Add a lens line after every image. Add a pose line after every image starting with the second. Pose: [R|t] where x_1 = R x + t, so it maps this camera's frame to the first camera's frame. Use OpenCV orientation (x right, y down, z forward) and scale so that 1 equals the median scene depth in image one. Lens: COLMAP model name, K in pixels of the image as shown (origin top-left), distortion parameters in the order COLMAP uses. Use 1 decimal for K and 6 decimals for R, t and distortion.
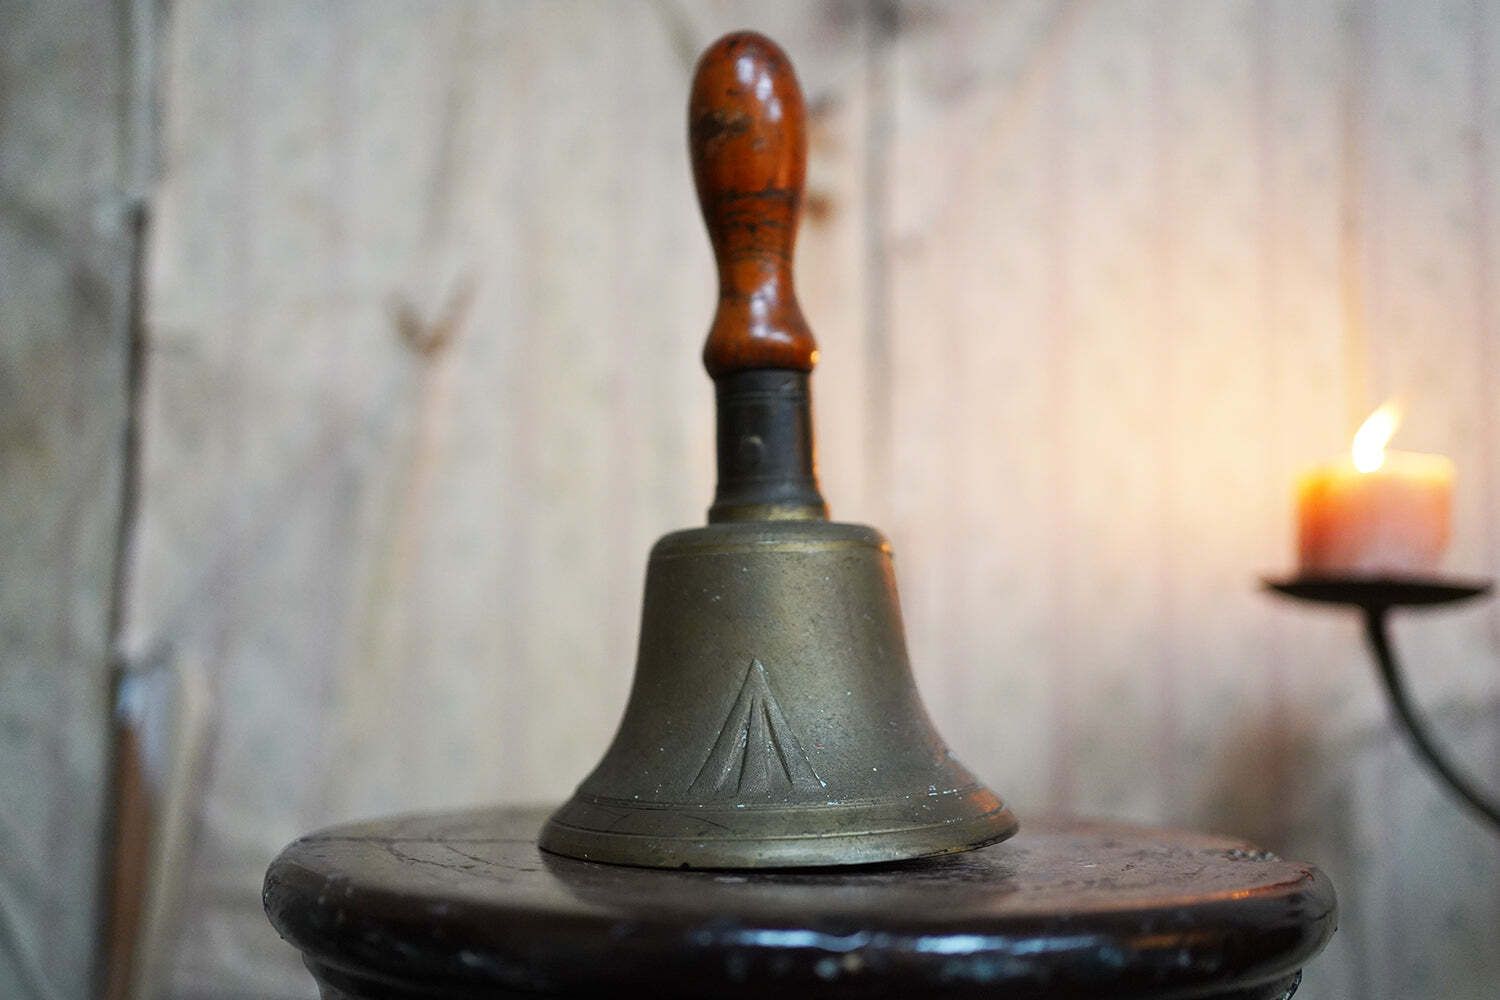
lens RADIAL K [[1493.1, 0, 743.0], [0, 1493.1, 495.1], [0, 0, 1]] dist [-0.004614, 0.000000]
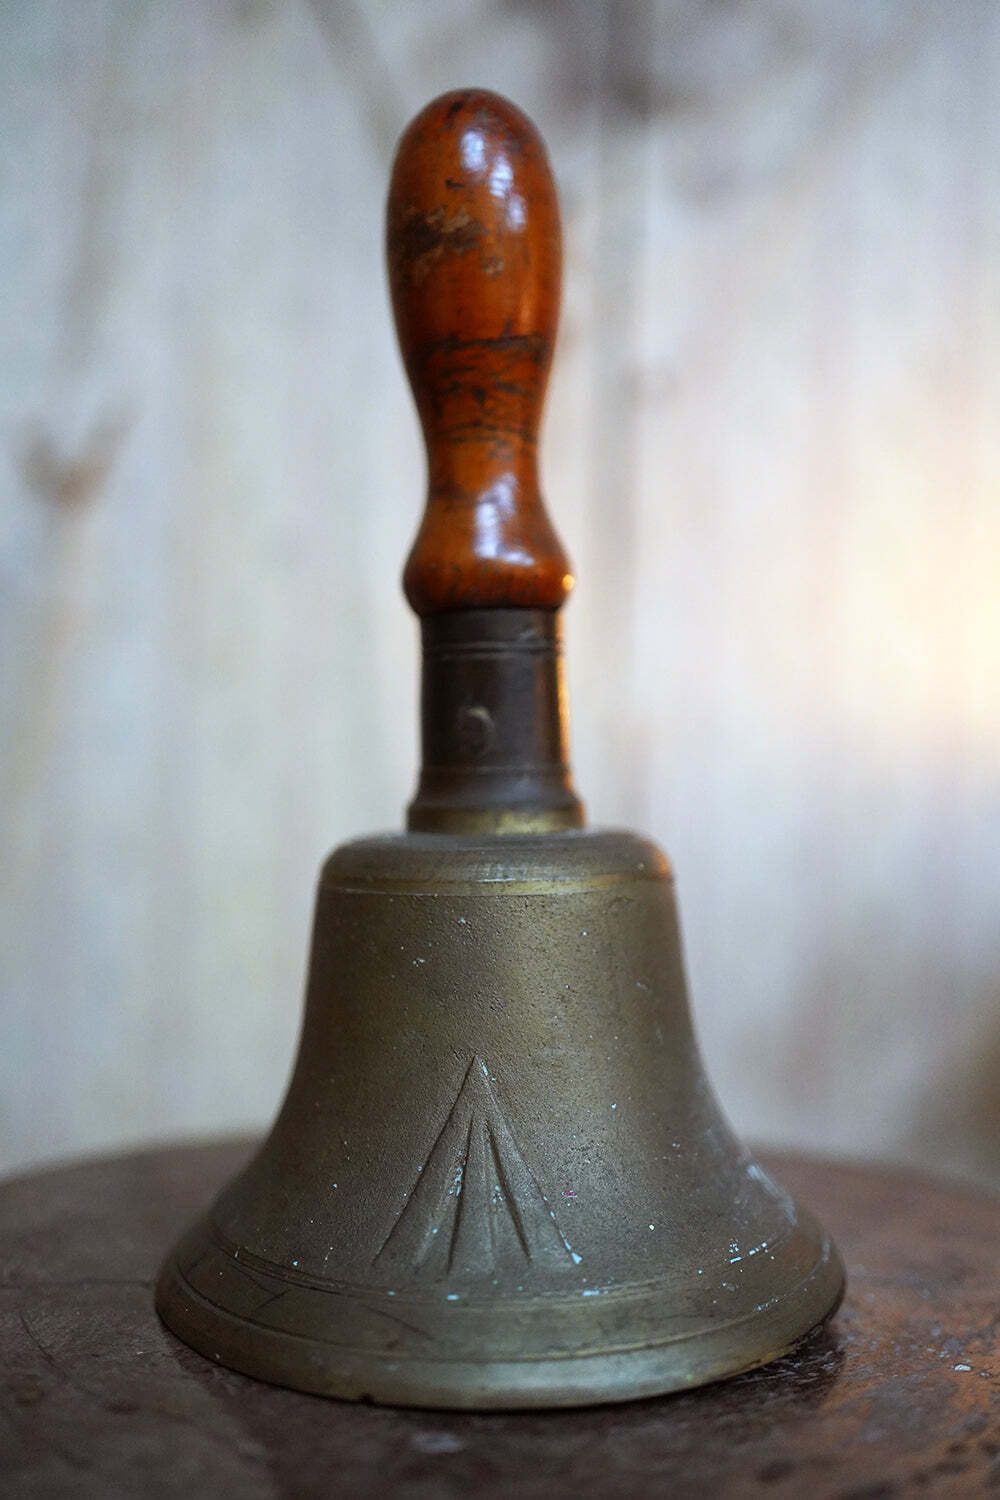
lens RADIAL K [[1494.8, 0, 496.0], [0, 1494.8, 742.9], [0, 0, 1]] dist [-0.003003, 0.000000]
pose [[0.999030, 0.016180, 0.040962, -0.011441], [-0.019858, 0.995649, 0.091044, -0.082979], [-0.039311, -0.091769, 0.995004, 0.314069]]
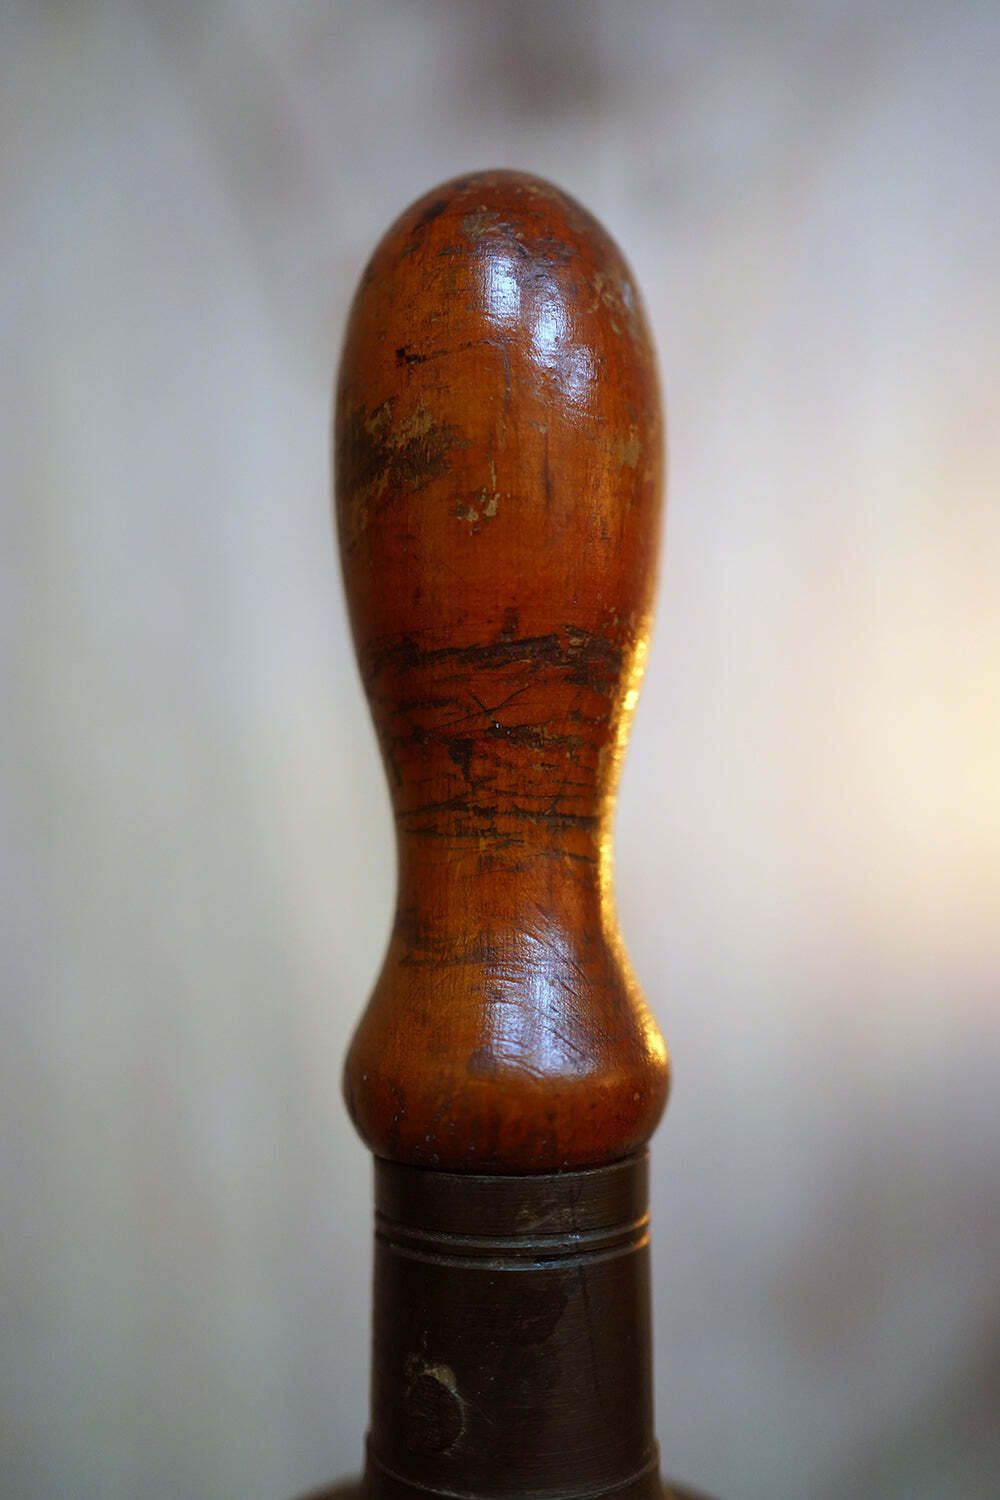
lens RADIAL K [[1494.8, 0, 501.4], [0, 1494.8, 749.6], [0, 0, 1]] dist [-0.003003, 0.000000]
pose [[0.961554, 0.030099, -0.272960, 0.108045], [-0.023585, 0.999354, 0.027114, -0.185480], [0.273600, -0.019634, 0.961643, 0.659821]]
